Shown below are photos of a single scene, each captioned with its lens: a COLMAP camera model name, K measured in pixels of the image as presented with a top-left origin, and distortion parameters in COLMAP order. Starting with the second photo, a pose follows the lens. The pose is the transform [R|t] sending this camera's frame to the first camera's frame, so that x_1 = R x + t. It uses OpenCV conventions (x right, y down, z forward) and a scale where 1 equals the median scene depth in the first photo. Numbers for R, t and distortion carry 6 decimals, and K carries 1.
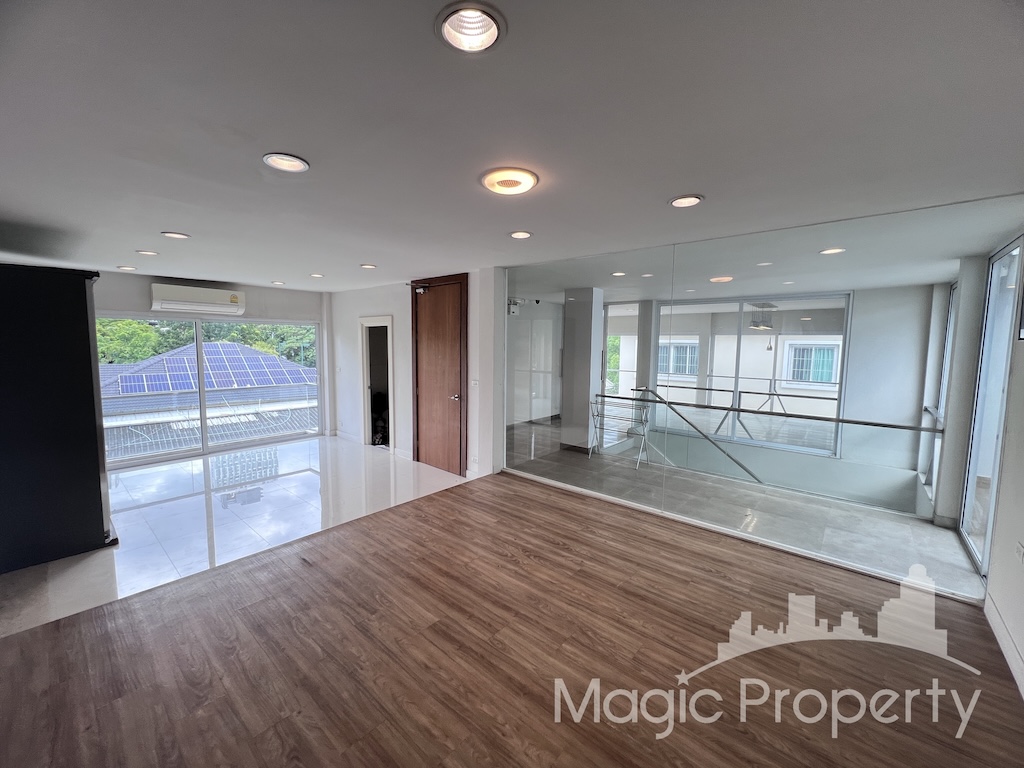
lens RADIAL K [[410.7, 0, 510.6], [0, 410.7, 380.6], [0, 0, 1]] dist [0.004028, 0.000206]
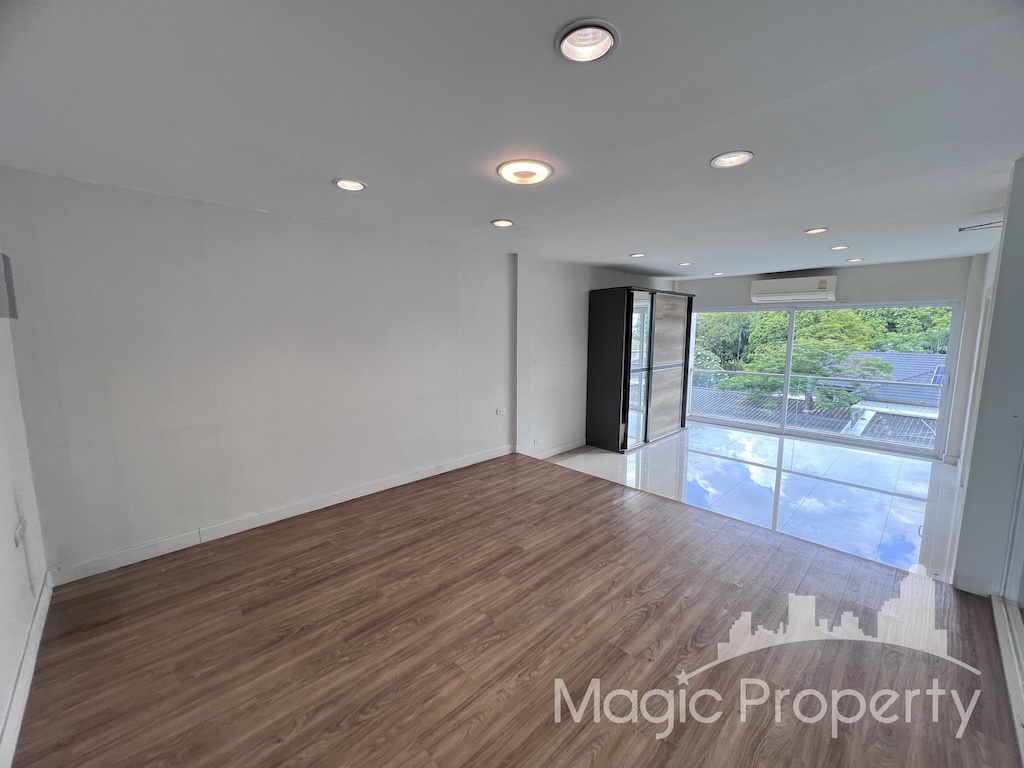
lens RADIAL K [[410.7, 0, 513.6], [0, 410.7, 383.0], [0, 0, 1]] dist [-0.002619, -0.000072]
pose [[-0.084900, 0.119307, -0.989221, 0.872317], [-0.089259, 0.987903, 0.126809, -0.064271], [0.992383, 0.099063, -0.073224, 0.877903]]
